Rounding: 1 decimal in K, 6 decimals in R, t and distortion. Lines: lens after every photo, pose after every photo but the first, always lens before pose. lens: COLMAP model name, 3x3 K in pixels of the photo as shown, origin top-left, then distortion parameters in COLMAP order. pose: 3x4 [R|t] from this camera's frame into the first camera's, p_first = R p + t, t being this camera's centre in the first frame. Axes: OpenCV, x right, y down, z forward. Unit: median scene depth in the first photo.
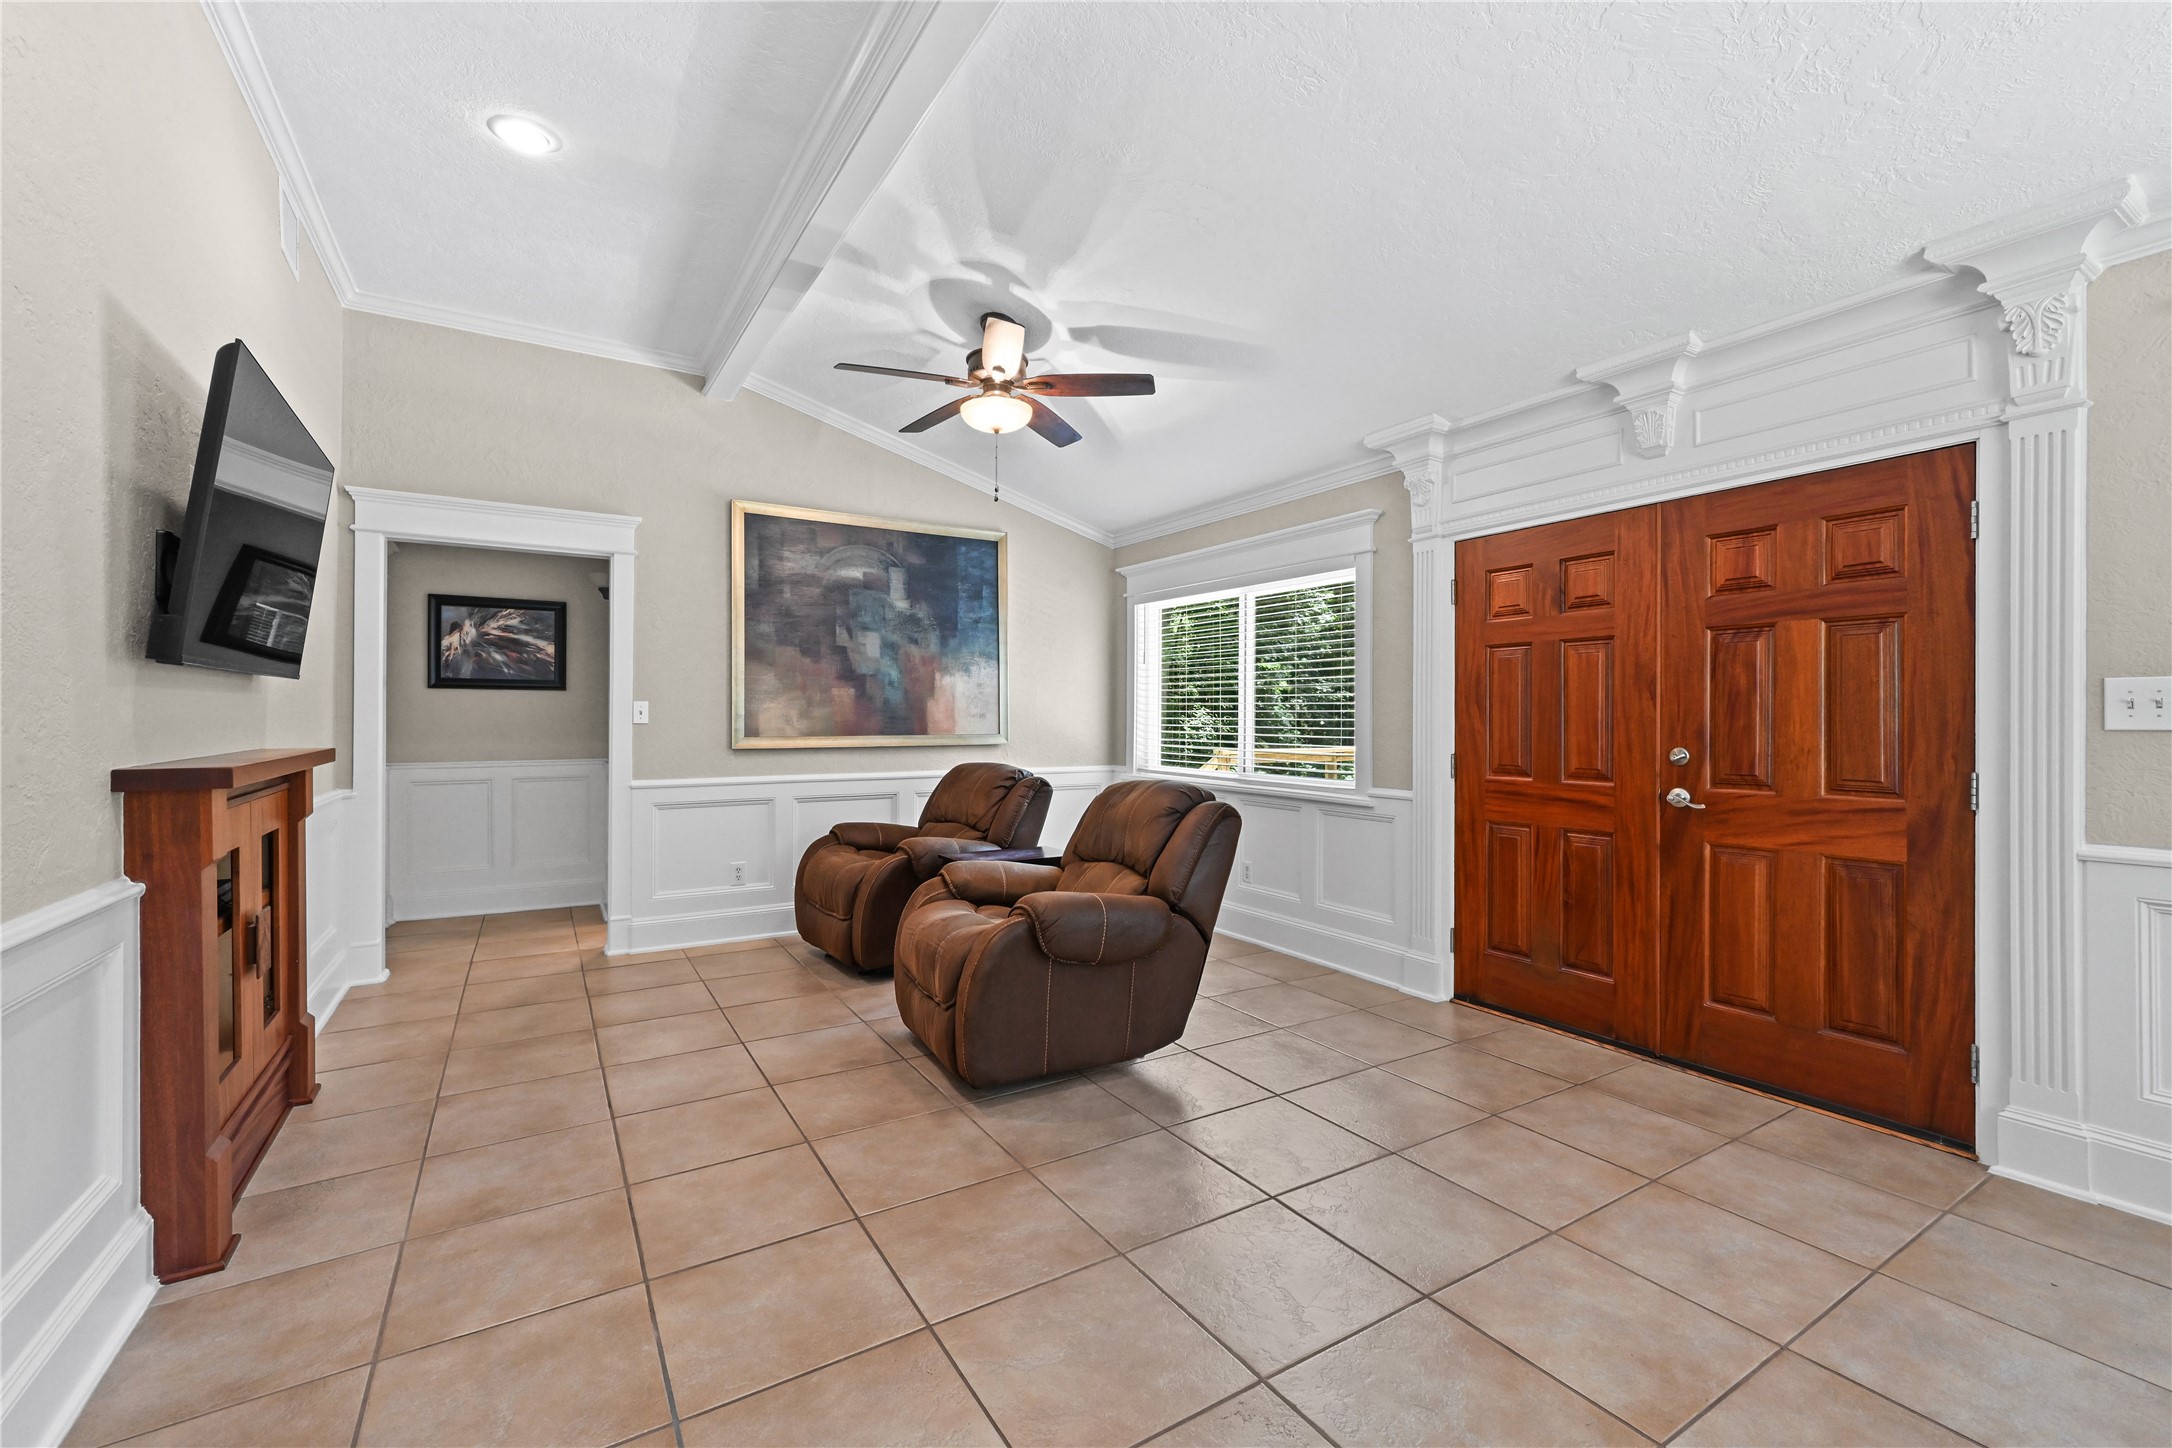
lens RADIAL K [[903.4, 0, 1085.0], [0, 903.4, 729.0], [0, 0, 1]] dist [0.001091, 0.000219]
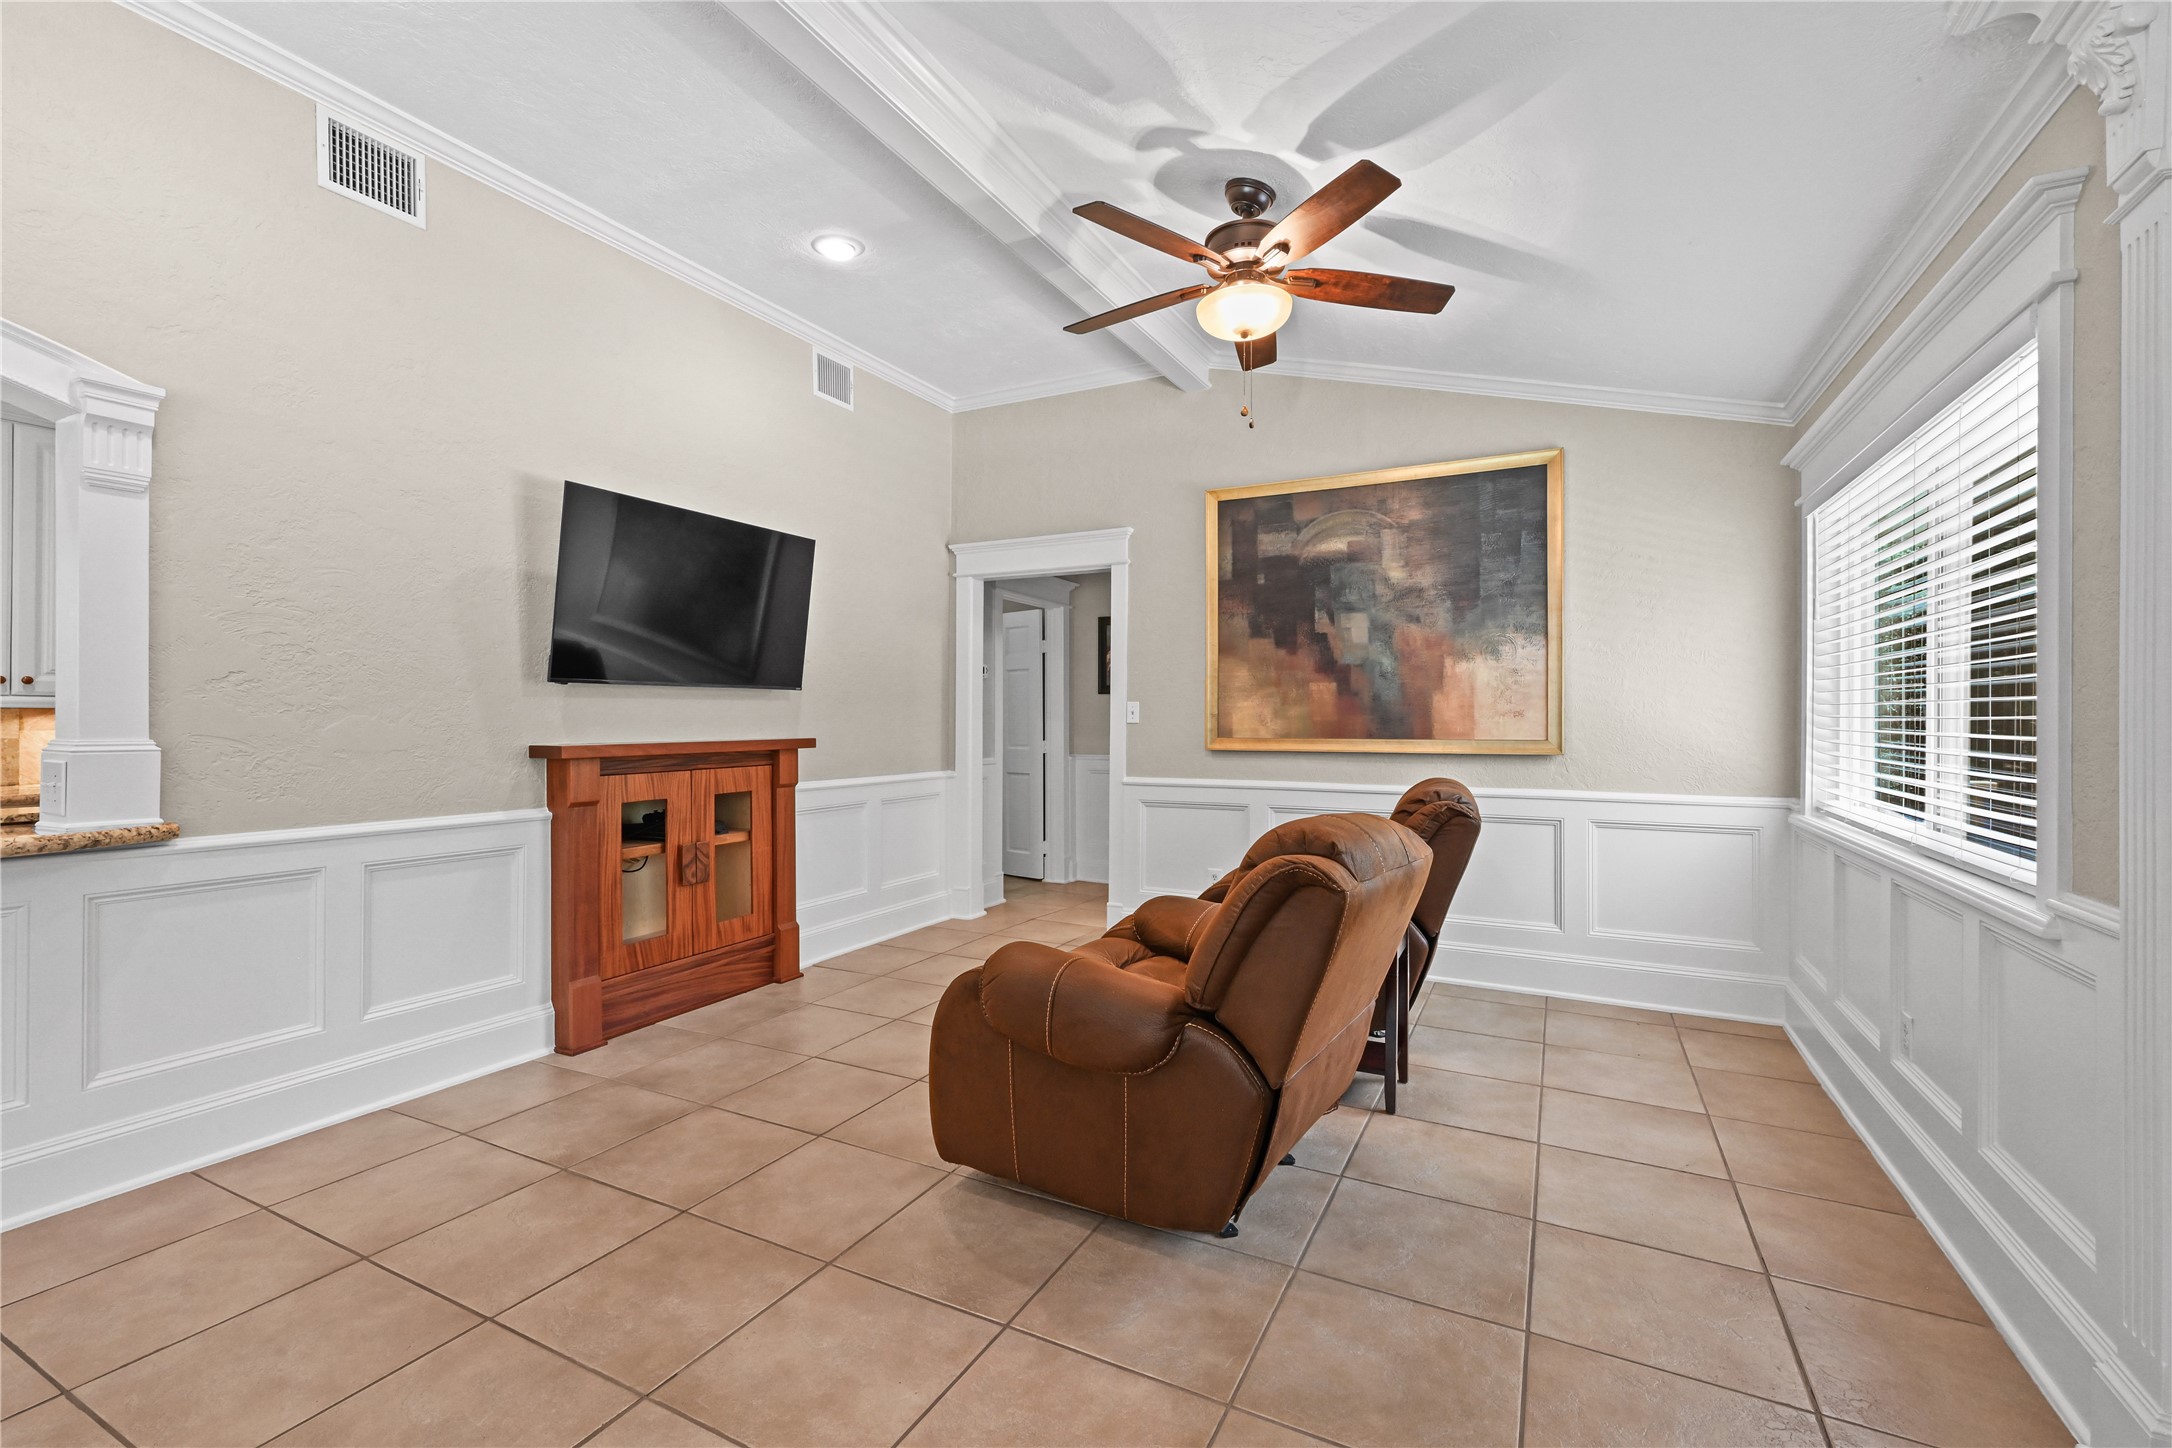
lens RADIAL K [[926.3, 0, 1086.0], [0, 926.3, 724.0], [0, 0, 1]] dist [-0.000143, -0.000077]
pose [[0.515606, 0.002878, -0.856821, 0.375773], [-0.011714, 0.999925, -0.003690, -0.000310], [0.856746, 0.011940, 0.515601, 0.371329]]
